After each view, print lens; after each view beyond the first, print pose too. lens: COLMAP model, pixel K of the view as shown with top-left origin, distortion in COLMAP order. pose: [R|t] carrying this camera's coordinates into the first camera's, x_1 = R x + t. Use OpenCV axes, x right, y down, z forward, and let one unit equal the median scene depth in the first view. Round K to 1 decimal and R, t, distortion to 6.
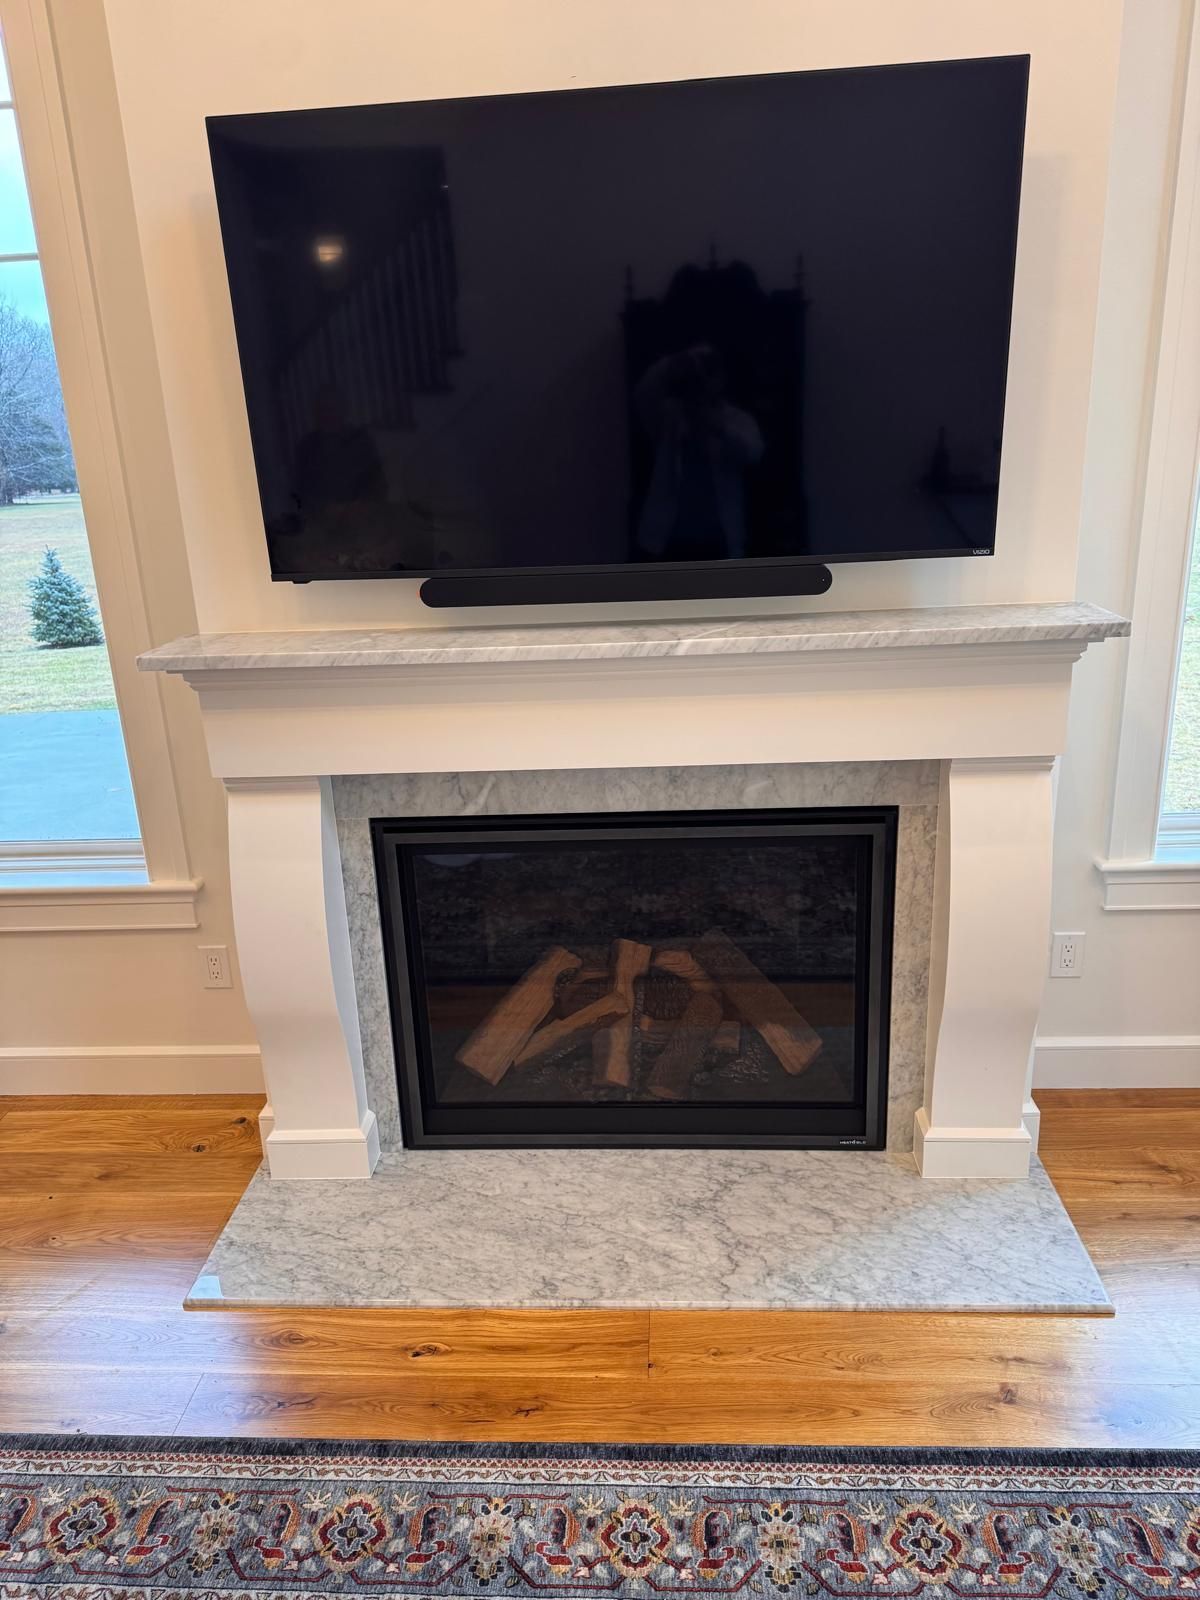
lens RADIAL K [[1193.4, 0, 596.2], [0, 1193.4, 796.7], [0, 0, 1]] dist [0.026012, -0.021945]
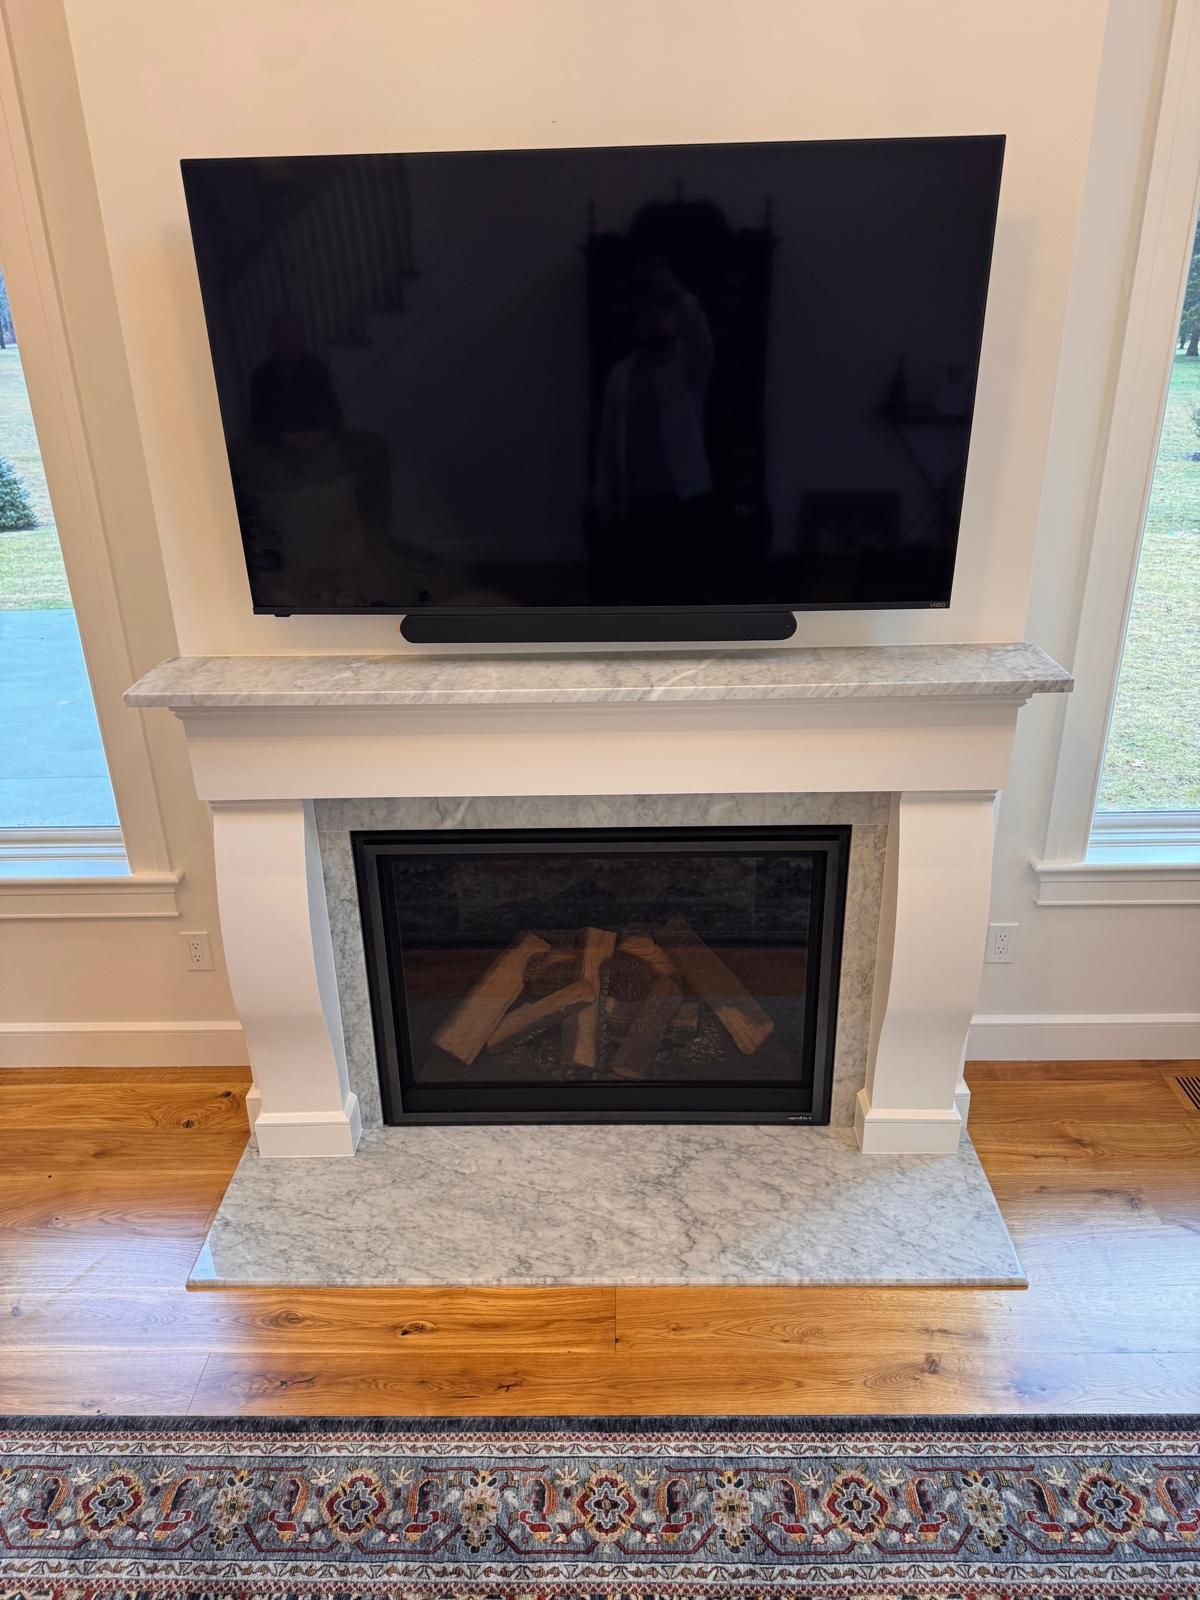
lens RADIAL K [[1193.4, 0, 602.6], [0, 1193.4, 803.9], [0, 0, 1]] dist [0.026012, -0.021945]
pose [[0.998820, 0.003389, 0.048450, -0.022027], [-0.008725, 0.993855, 0.110344, -0.132374], [-0.047778, -0.110637, 0.992712, -0.046588]]
